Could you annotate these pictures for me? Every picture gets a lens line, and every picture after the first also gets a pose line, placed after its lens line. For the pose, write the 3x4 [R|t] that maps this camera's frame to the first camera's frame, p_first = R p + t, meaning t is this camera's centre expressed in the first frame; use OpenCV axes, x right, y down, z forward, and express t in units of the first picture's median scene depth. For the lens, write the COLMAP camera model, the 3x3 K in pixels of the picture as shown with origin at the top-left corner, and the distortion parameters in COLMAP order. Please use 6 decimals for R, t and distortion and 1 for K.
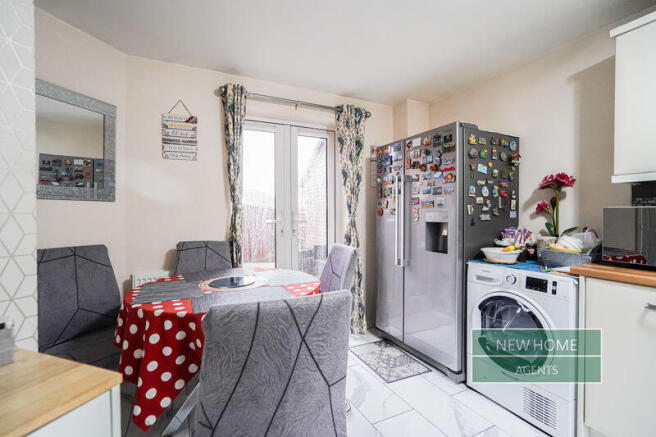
lens RADIAL K [[303.7, 0, 322.4], [0, 303.7, 216.0], [0, 0, 1]] dist [-0.018180, 0.006946]
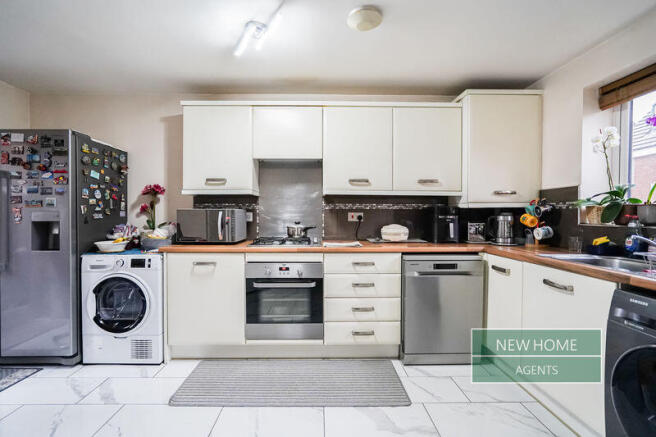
lens RADIAL K [[303.7, 0, 323.0], [0, 303.7, 216.2], [0, 0, 1]] dist [-0.018180, 0.006946]
pose [[0.425486, -0.008373, 0.904926, -0.157021], [0.006816, 0.999958, 0.006048, 0.003068], [-0.904939, 0.003595, 0.425525, -0.305661]]
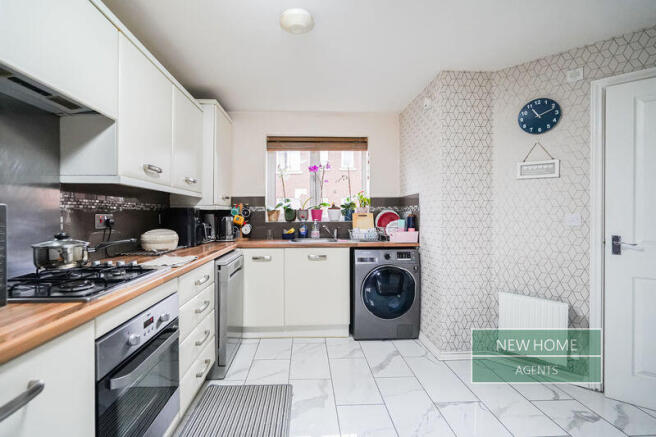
lens RADIAL K [[303.7, 0, 325.3], [0, 303.7, 216.7], [0, 0, 1]] dist [-0.018180, 0.006946]
pose [[-0.926425, -0.003296, 0.376465, 0.281104], [0.002105, 0.999901, 0.013934, -0.006306], [-0.376474, 0.013701, -0.926326, 0.746724]]
